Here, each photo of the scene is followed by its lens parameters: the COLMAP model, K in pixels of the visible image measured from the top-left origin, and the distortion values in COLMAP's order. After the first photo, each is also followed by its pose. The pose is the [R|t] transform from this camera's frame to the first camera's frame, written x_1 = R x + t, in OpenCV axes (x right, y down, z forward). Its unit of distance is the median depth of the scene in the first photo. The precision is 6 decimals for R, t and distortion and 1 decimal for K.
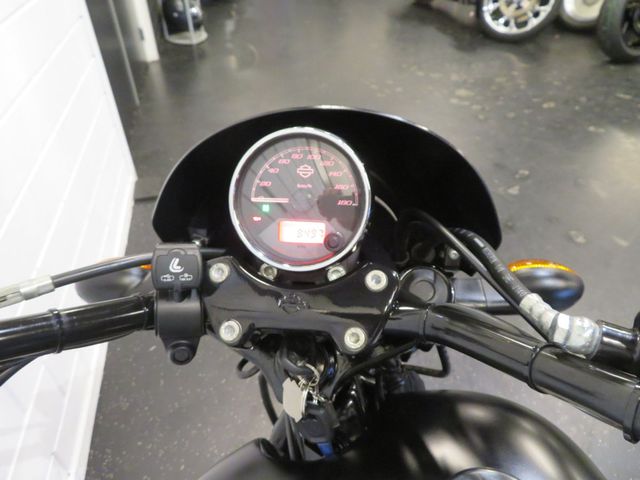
lens RADIAL K [[463.7, 0, 320.0], [0, 463.7, 240.0], [0, 0, 1]] dist [0.001213, 0.003174]
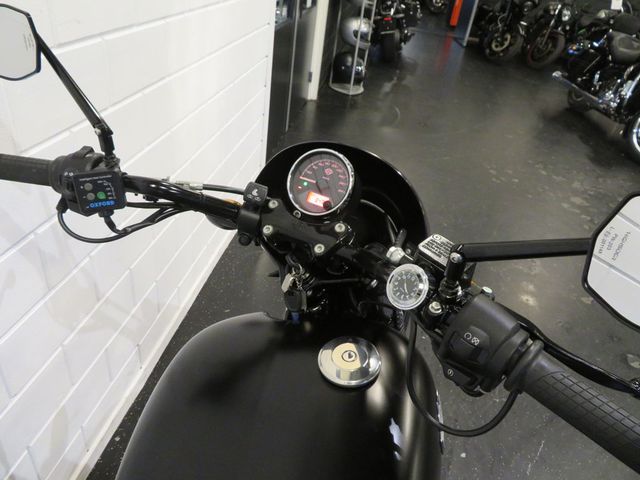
lens RADIAL K [[463.7, 0, 320.0], [0, 463.7, 240.0], [0, 0, 1]] dist [0.001213, 0.003174]
pose [[0.922157, 0.308880, -0.232850, 0.064659], [-0.333427, 0.939892, -0.073688, 0.038404], [0.196093, 0.145590, 0.969717, -0.121177]]
